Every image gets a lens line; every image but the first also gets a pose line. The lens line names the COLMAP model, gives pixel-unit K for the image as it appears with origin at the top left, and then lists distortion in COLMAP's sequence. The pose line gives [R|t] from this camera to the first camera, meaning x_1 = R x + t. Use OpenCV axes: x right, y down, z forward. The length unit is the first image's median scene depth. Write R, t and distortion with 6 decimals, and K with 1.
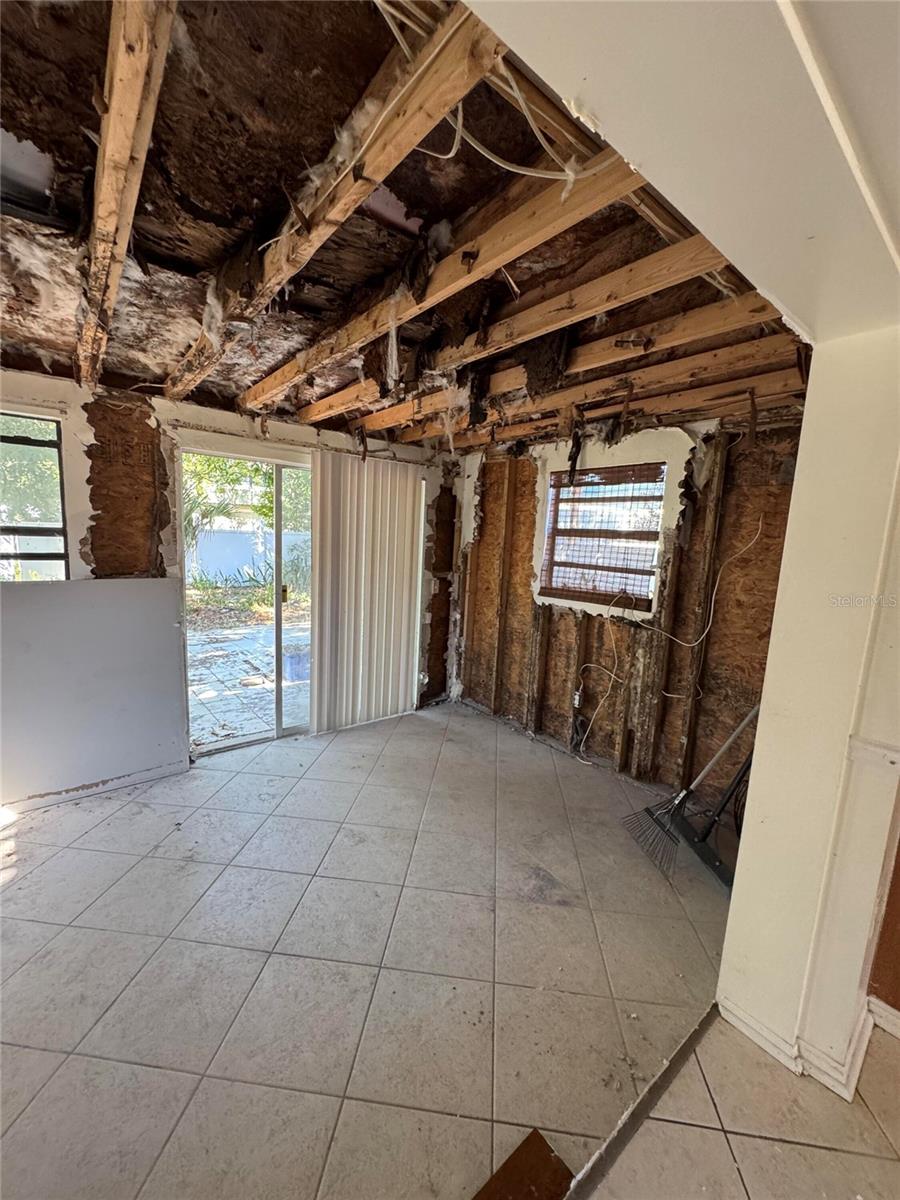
lens RADIAL K [[478.0, 0, 453.7], [0, 478.0, 600.5], [0, 0, 1]] dist [-0.002835, 0.000722]
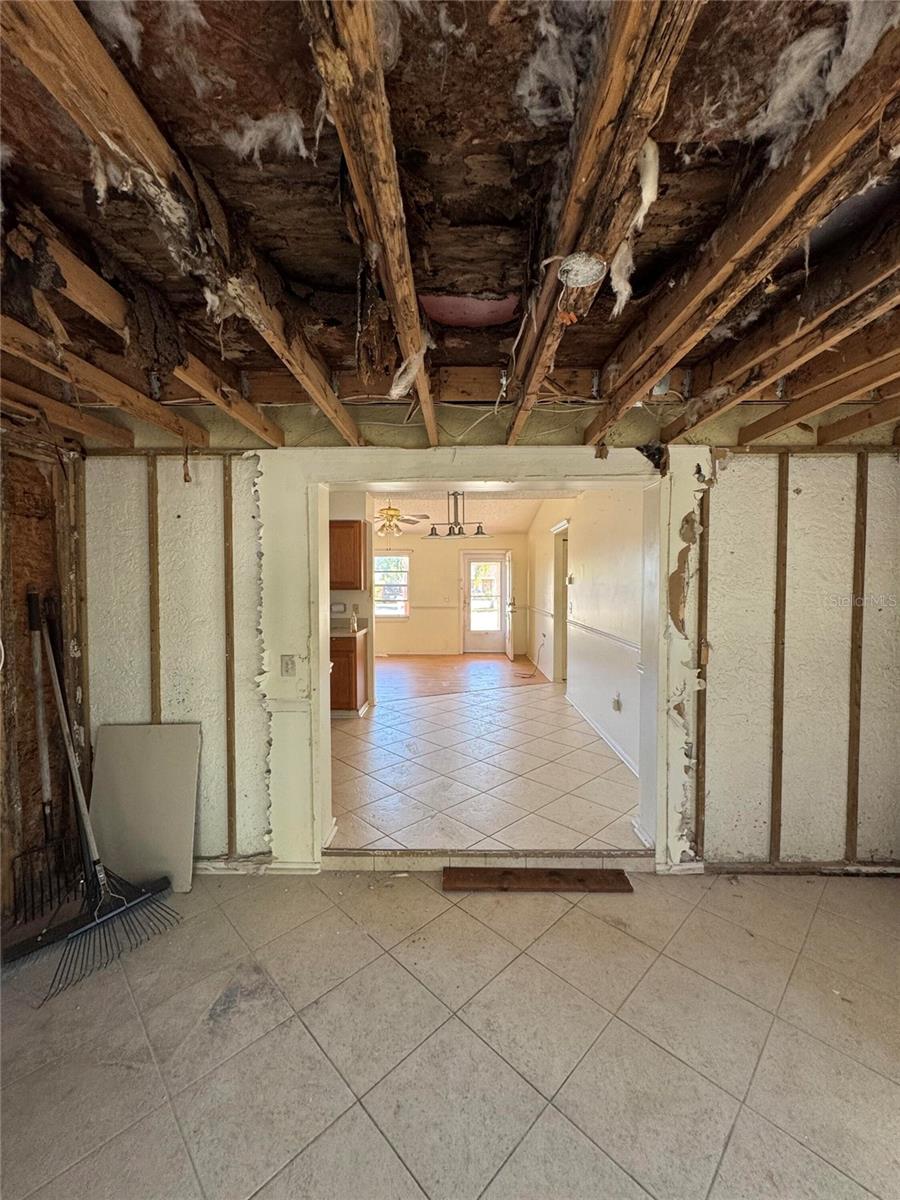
lens RADIAL K [[478.0, 0, 452.7], [0, 478.0, 598.5], [0, 0, 1]] dist [-0.002835, 0.000722]
pose [[-0.766850, -0.072176, 0.637756, -0.437187], [0.049856, 0.983956, 0.171304, -0.160019], [-0.639887, 0.163160, -0.750948, 0.967769]]
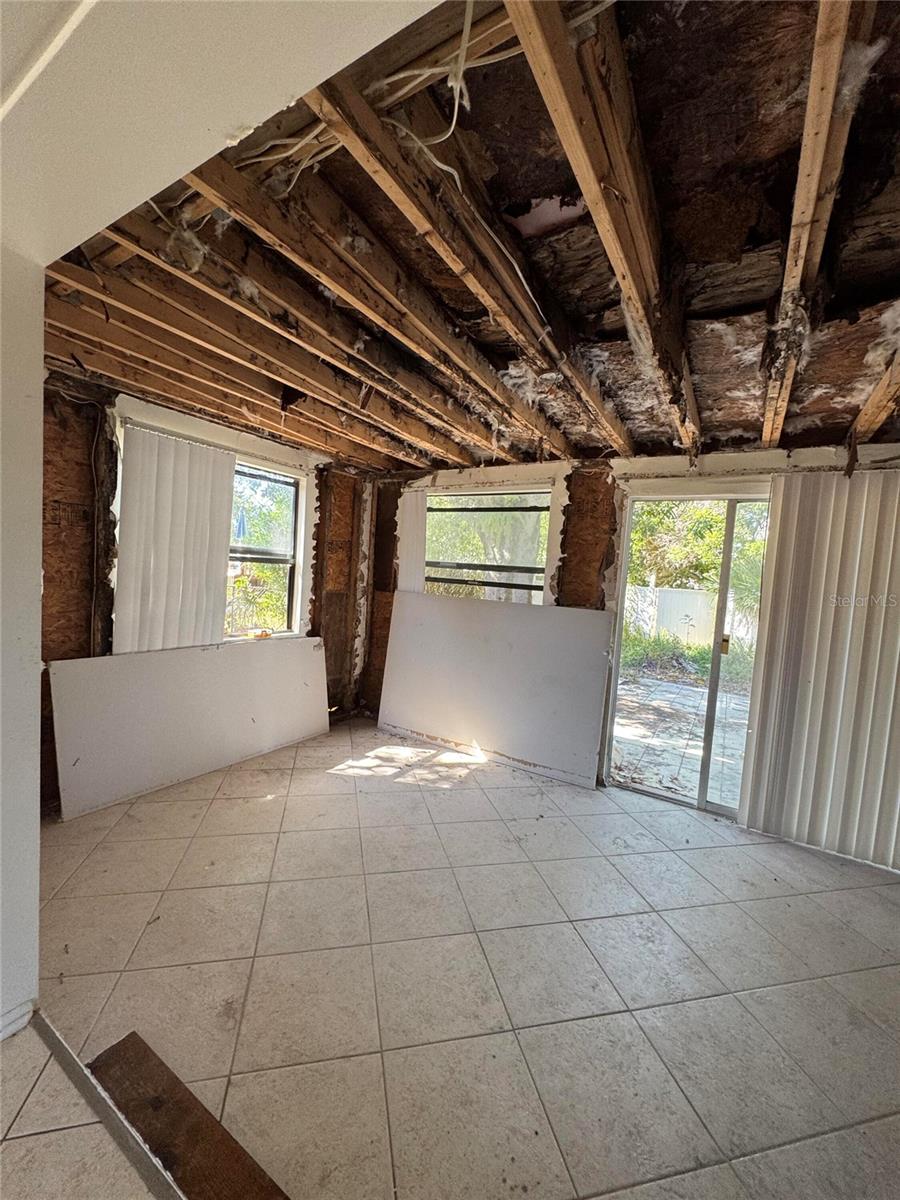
lens RADIAL K [[478.0, 0, 448.2], [0, 478.0, 599.3], [0, 0, 1]] dist [-0.002835, 0.000722]
pose [[0.334780, 0.030210, -0.941812, 0.356879], [-0.181515, 0.982834, -0.032996, 0.031540], [0.924648, 0.181999, 0.334517, 0.275387]]
